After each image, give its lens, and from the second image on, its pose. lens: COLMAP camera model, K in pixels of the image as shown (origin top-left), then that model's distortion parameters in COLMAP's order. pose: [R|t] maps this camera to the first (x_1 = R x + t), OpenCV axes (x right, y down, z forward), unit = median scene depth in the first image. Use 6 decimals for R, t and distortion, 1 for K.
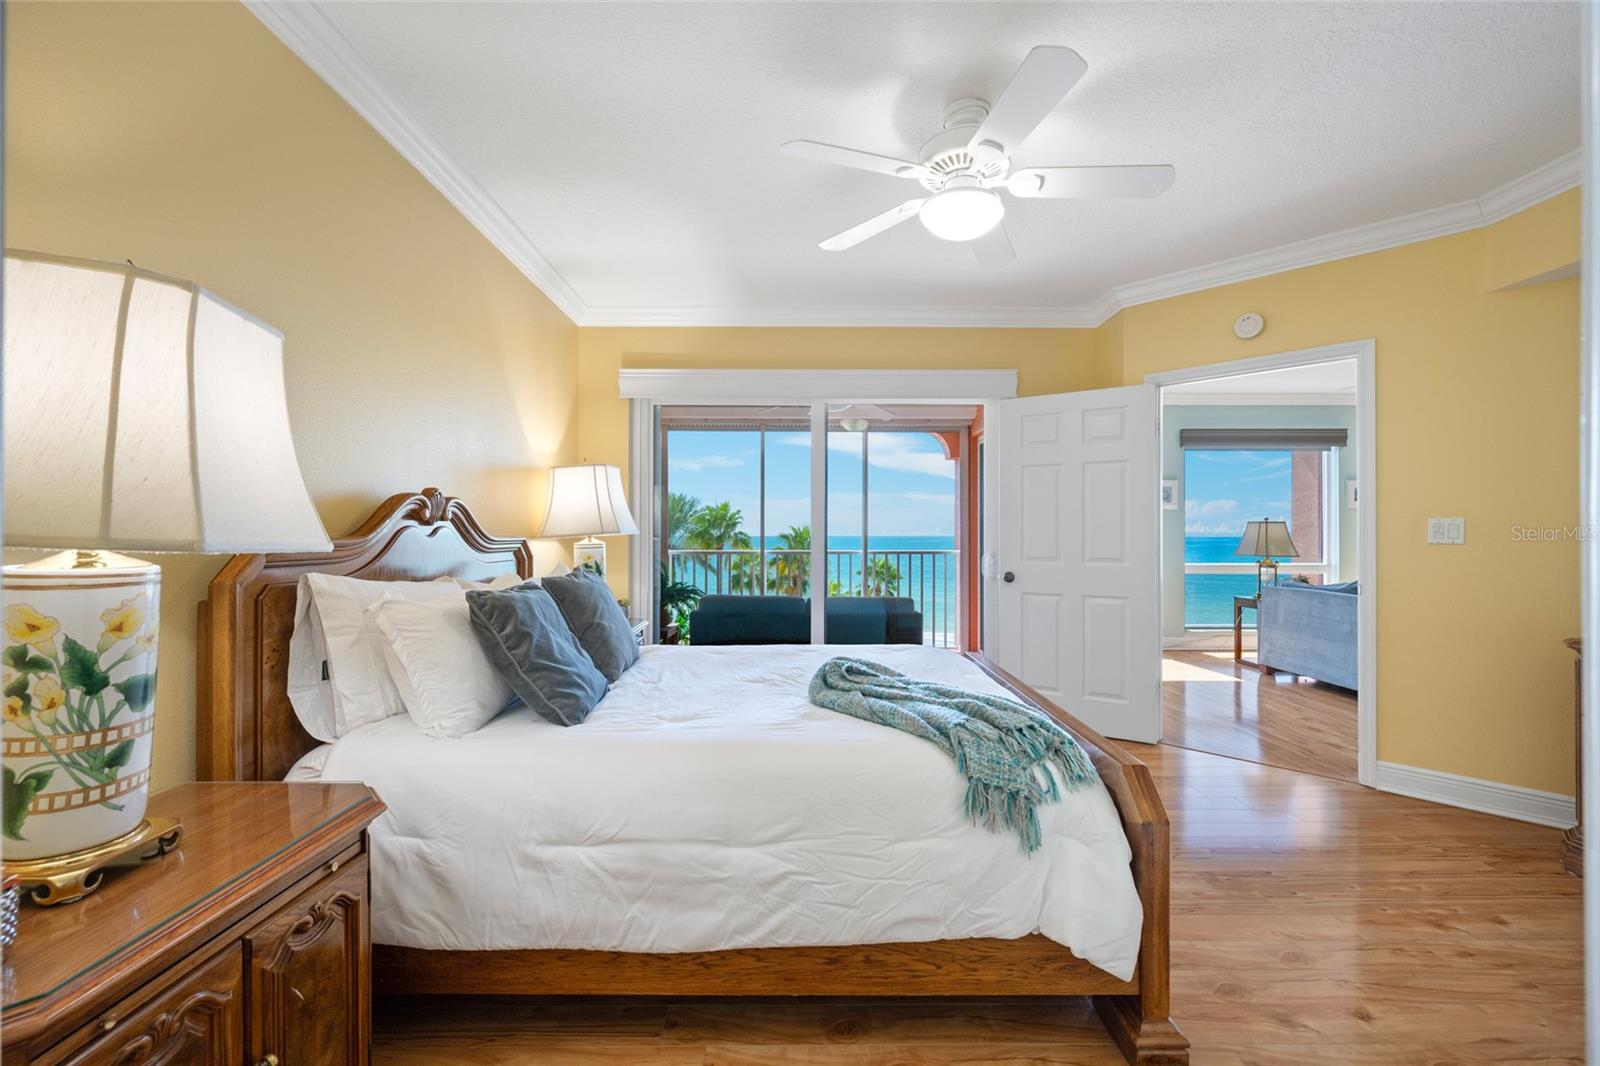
lens RADIAL K [[649.7, 0, 806.1], [0, 649.7, 528.0], [0, 0, 1]] dist [-0.000775, -0.000126]
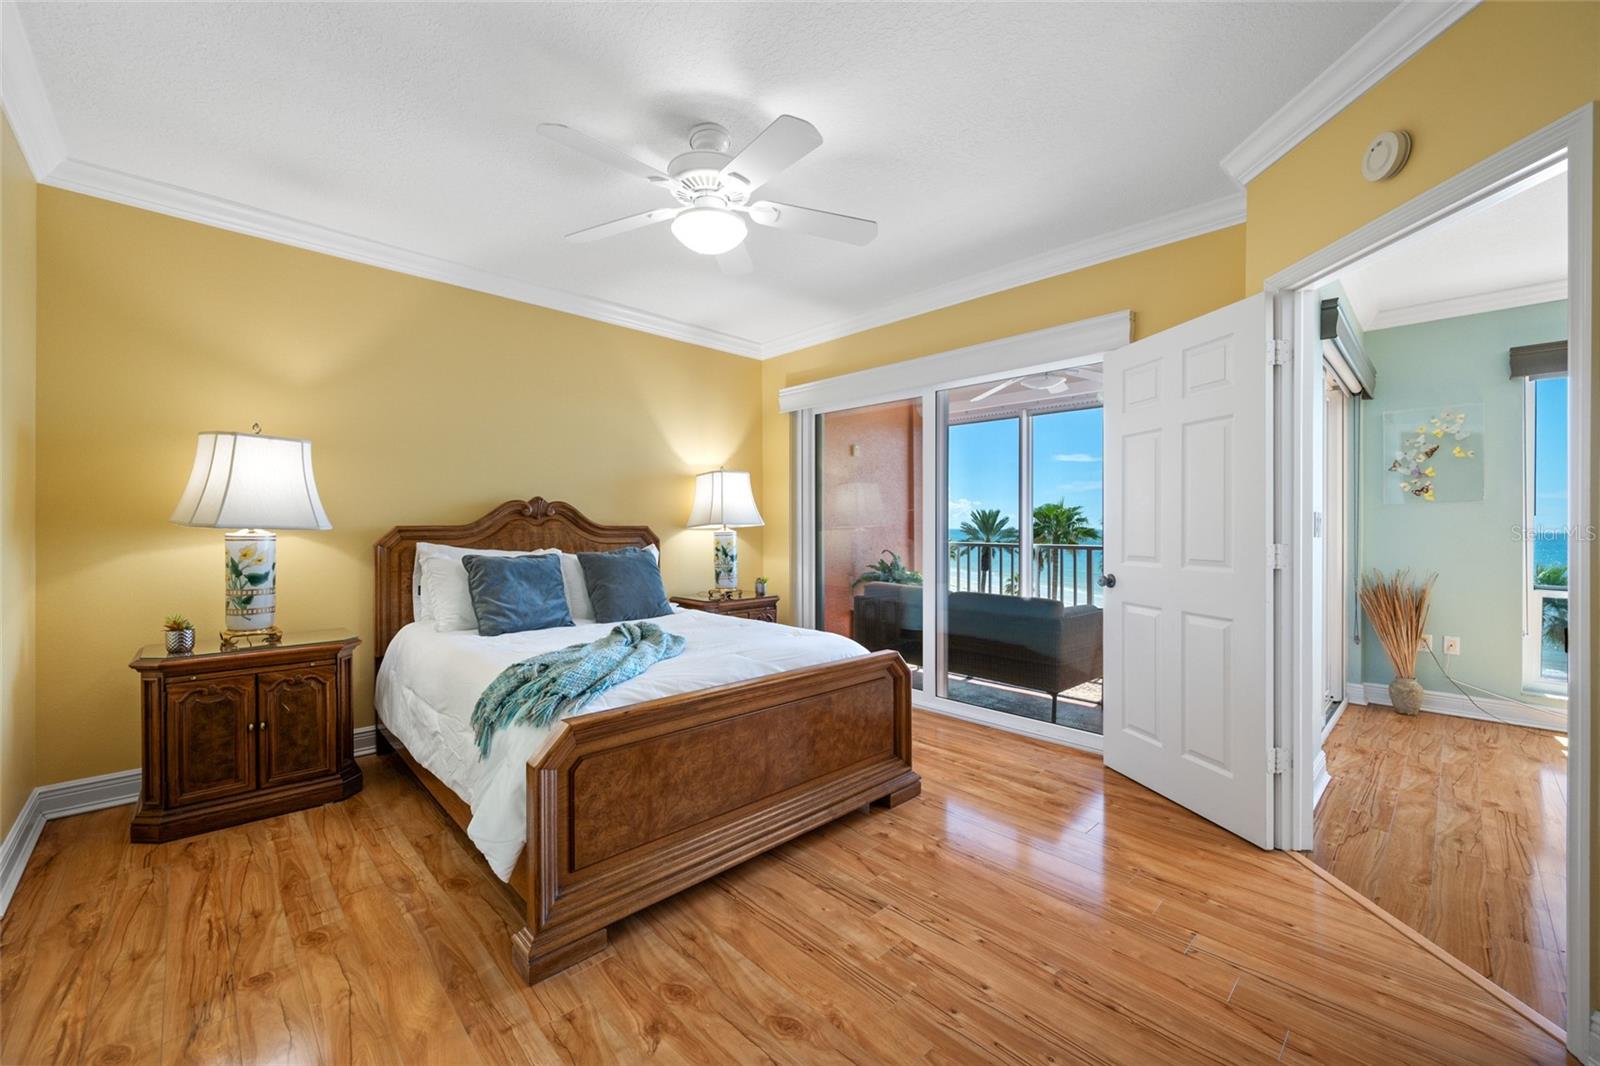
lens RADIAL K [[633.4, 0, 774.6], [0, 633.4, 525.0], [0, 0, 1]] dist [0.000218, -0.000007]
pose [[0.680003, 0.000093, -0.733210, 1.202435], [0.003262, 0.999990, 0.003153, 0.010059], [0.733202, -0.004535, 0.679995, 0.386545]]
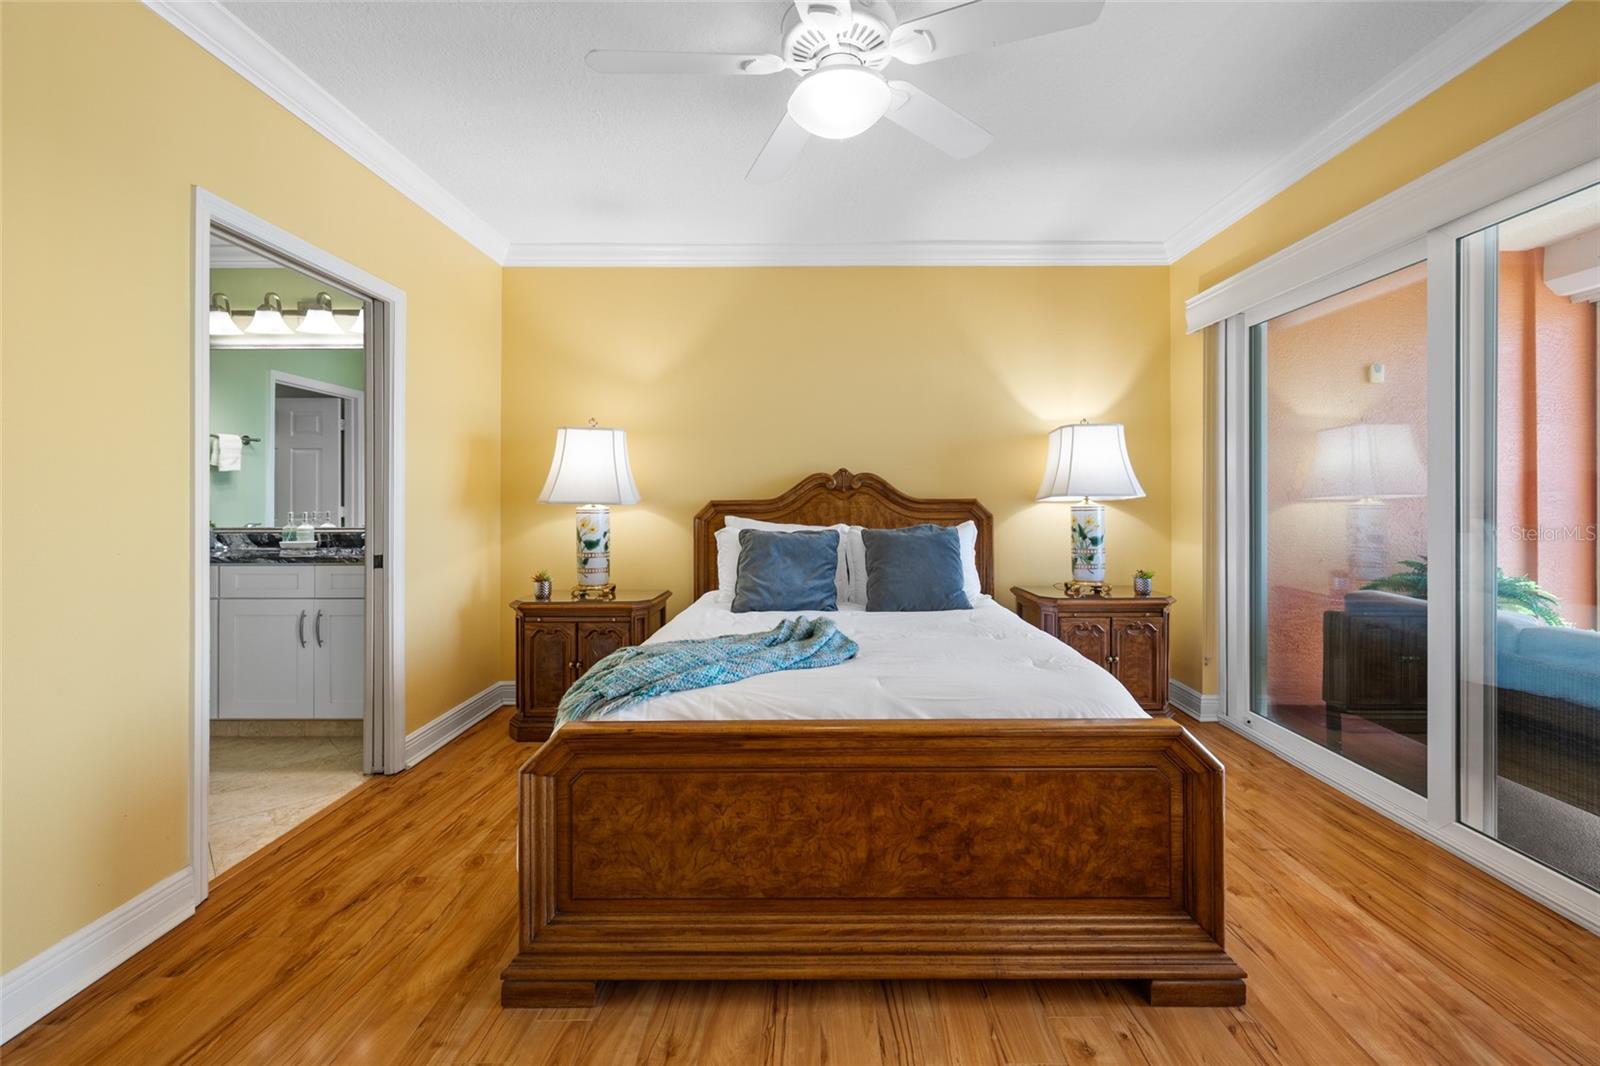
lens RADIAL K [[644.7, 0, 802.8], [0, 644.7, 496.7], [0, 0, 1]] dist [-0.000895, -0.000058]
pose [[-0.002453, -0.001763, -0.999995, 1.150645], [0.012907, 0.999915, -0.001794, 0.010537], [0.999914, -0.012912, -0.002431, 1.050254]]
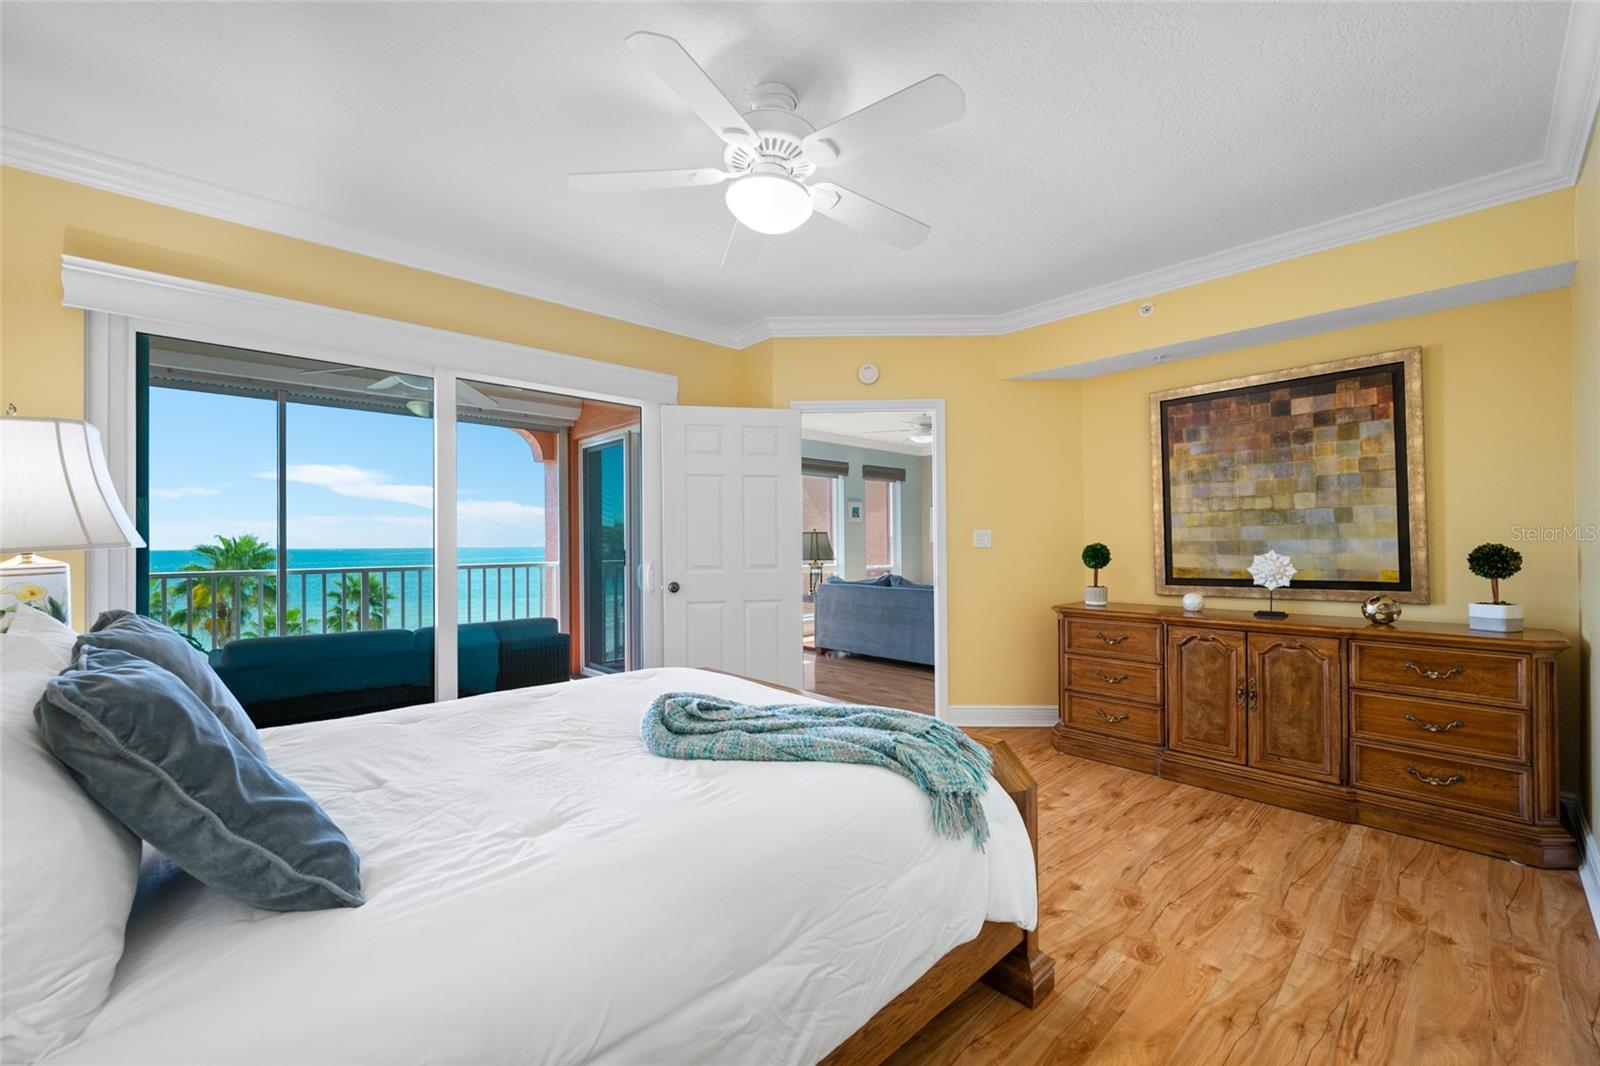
lens RADIAL K [[640.8, 0, 811.6], [0, 640.8, 537.4], [0, 0, 1]] dist [-0.000255, 0.000014]
pose [[0.727290, -0.000553, 0.686330, -0.390647], [0.001058, 0.999999, -0.000315, 0.001976], [-0.686329, 0.000955, 0.727291, 0.306507]]
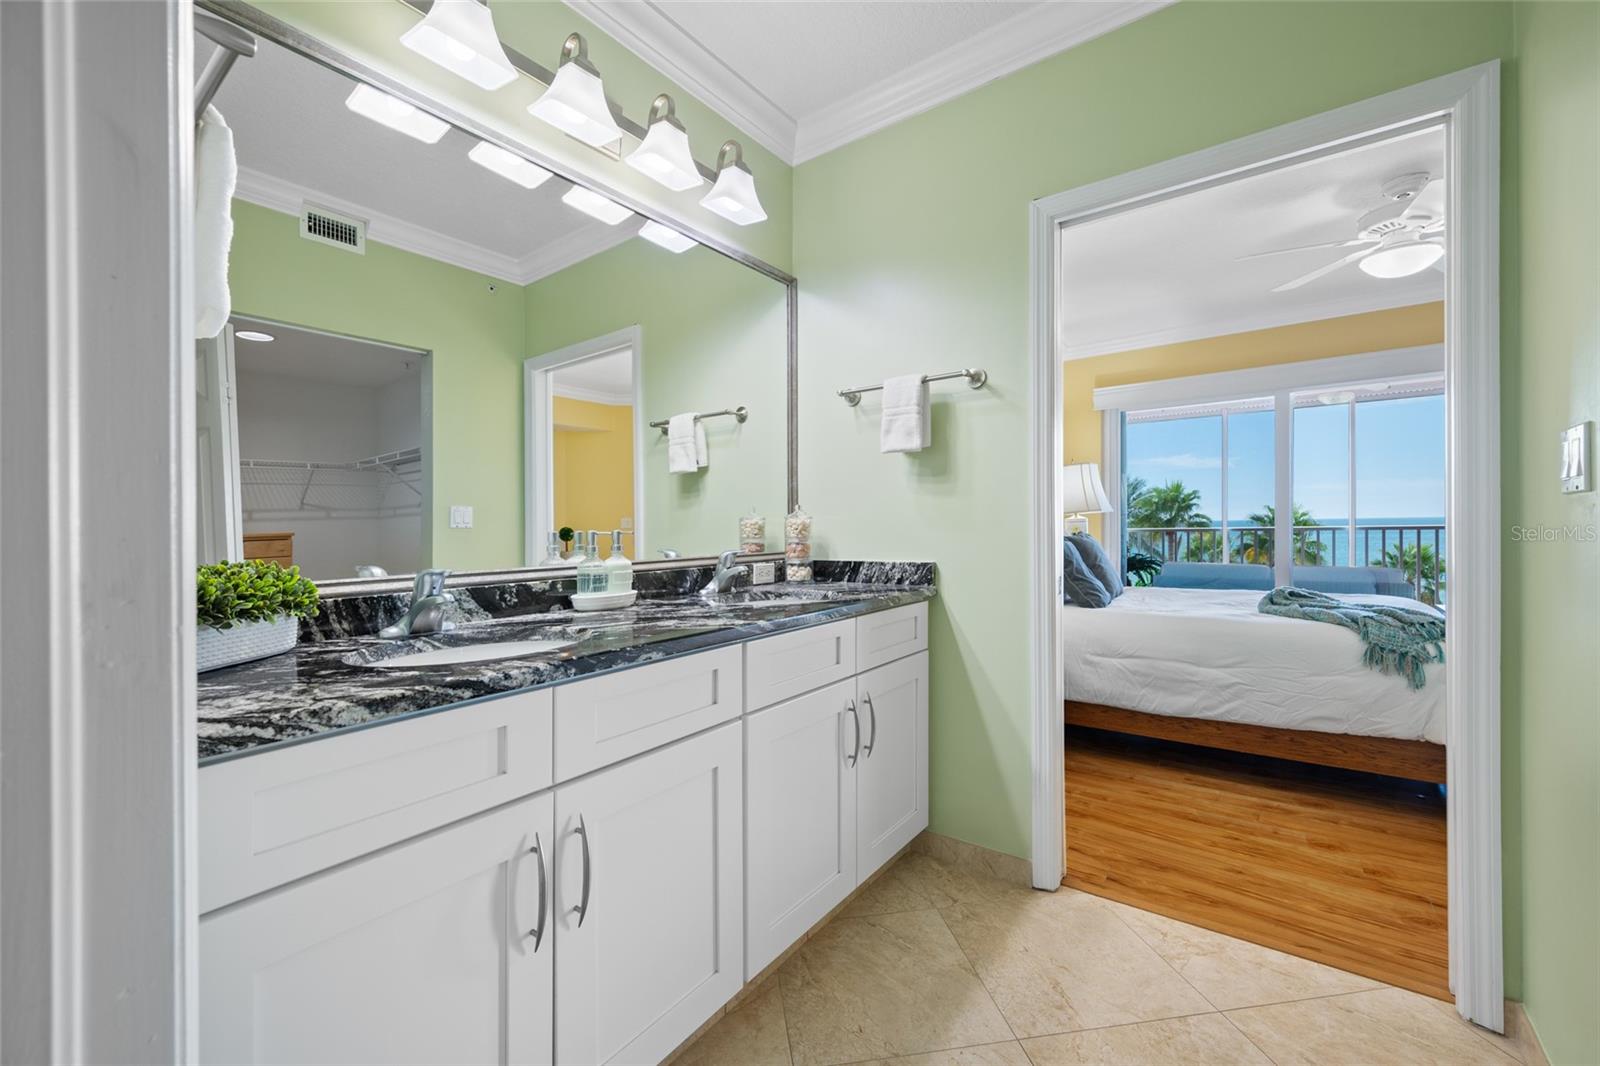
lens RADIAL K [[645.8, 0, 796.3], [0, 645.8, 539.4], [0, 0, 1]] dist [0.009250, 0.000089]
pose [[0.794179, -0.000185, -0.607684, 0.070033], [0.022359, 0.999332, 0.028917, 0.025434], [0.607273, -0.036552, 0.793652, -0.870446]]
